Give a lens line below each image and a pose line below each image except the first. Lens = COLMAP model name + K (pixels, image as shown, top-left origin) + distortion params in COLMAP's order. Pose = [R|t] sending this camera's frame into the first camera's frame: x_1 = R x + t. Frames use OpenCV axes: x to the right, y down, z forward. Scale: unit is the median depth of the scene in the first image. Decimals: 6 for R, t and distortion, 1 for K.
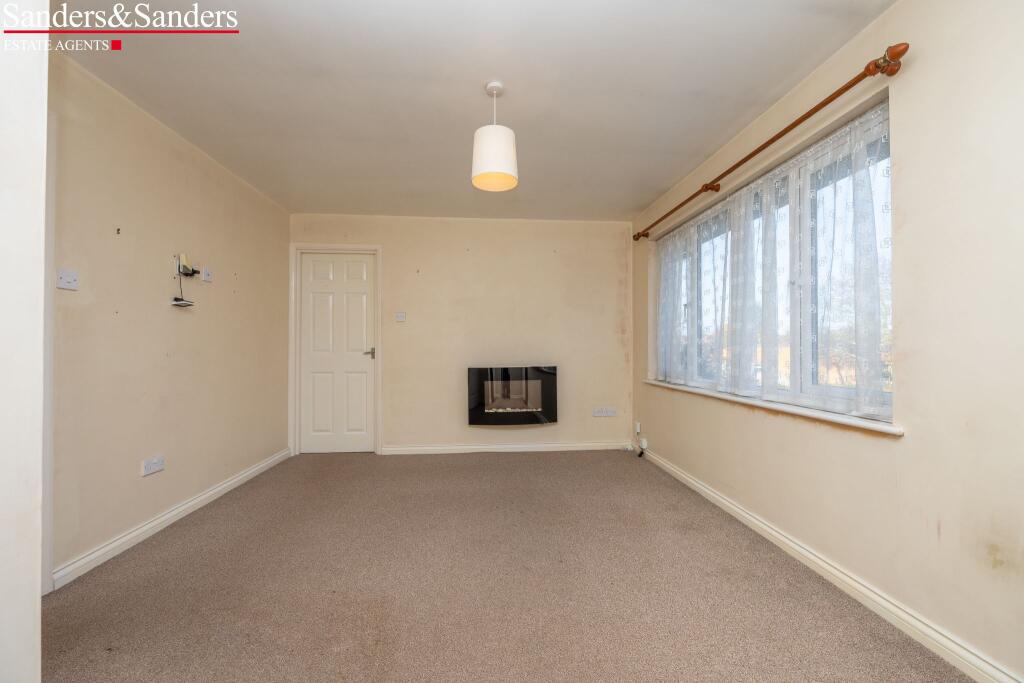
lens RADIAL K [[418.3, 0, 520.4], [0, 418.3, 348.2], [0, 0, 1]] dist [-0.006041, 0.000665]
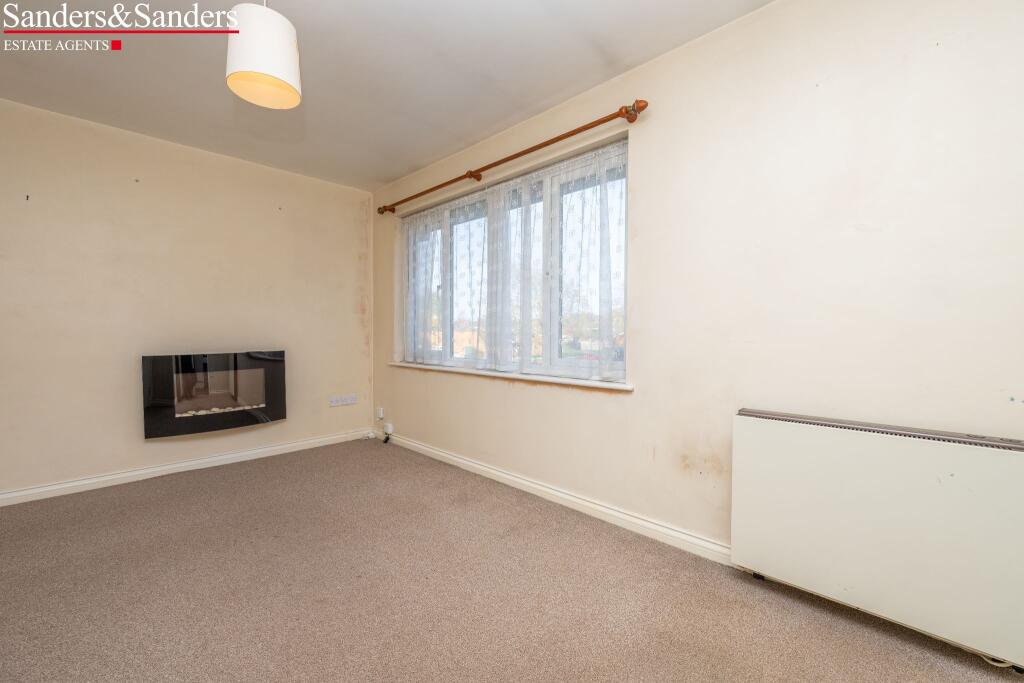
lens RADIAL K [[418.3, 0, 515.7], [0, 418.3, 345.7], [0, 0, 1]] dist [-0.006041, 0.000665]
pose [[0.753622, -0.018409, 0.657050, -0.163824], [-0.001715, 0.999549, 0.029972, 0.012385], [-0.657305, -0.023715, 0.753251, 0.127090]]
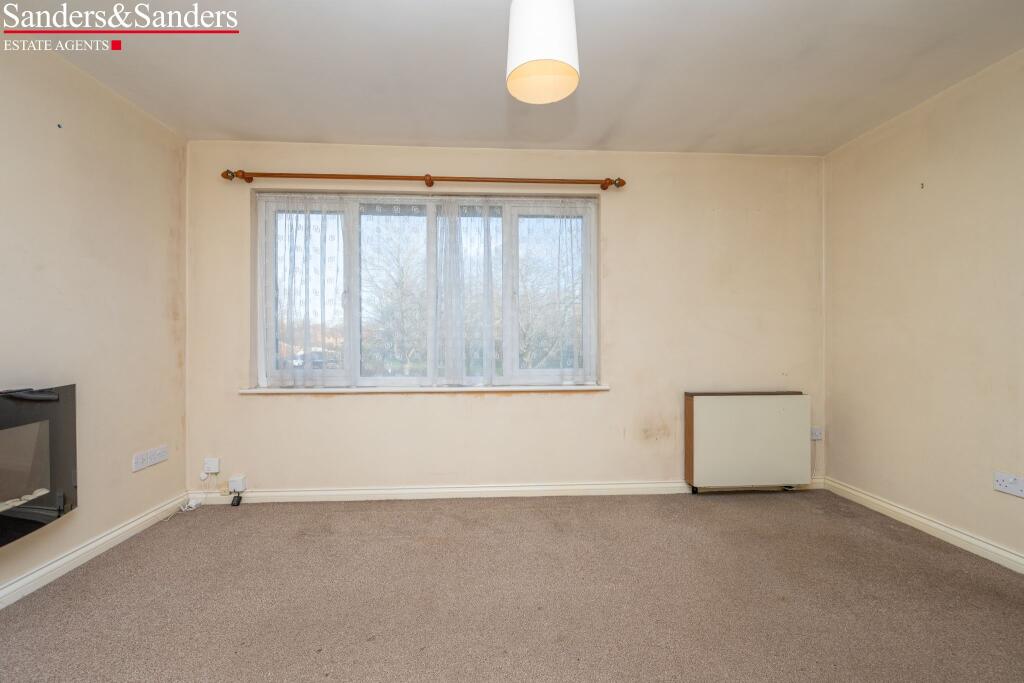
lens RADIAL K [[418.3, 0, 510.5], [0, 418.3, 339.2], [0, 0, 1]] dist [-0.006041, 0.000665]
pose [[0.027751, 0.004562, 0.999604, -0.528295], [0.005376, 0.999974, -0.004713, -0.000817], [-0.999600, 0.005504, 0.027726, 0.775707]]
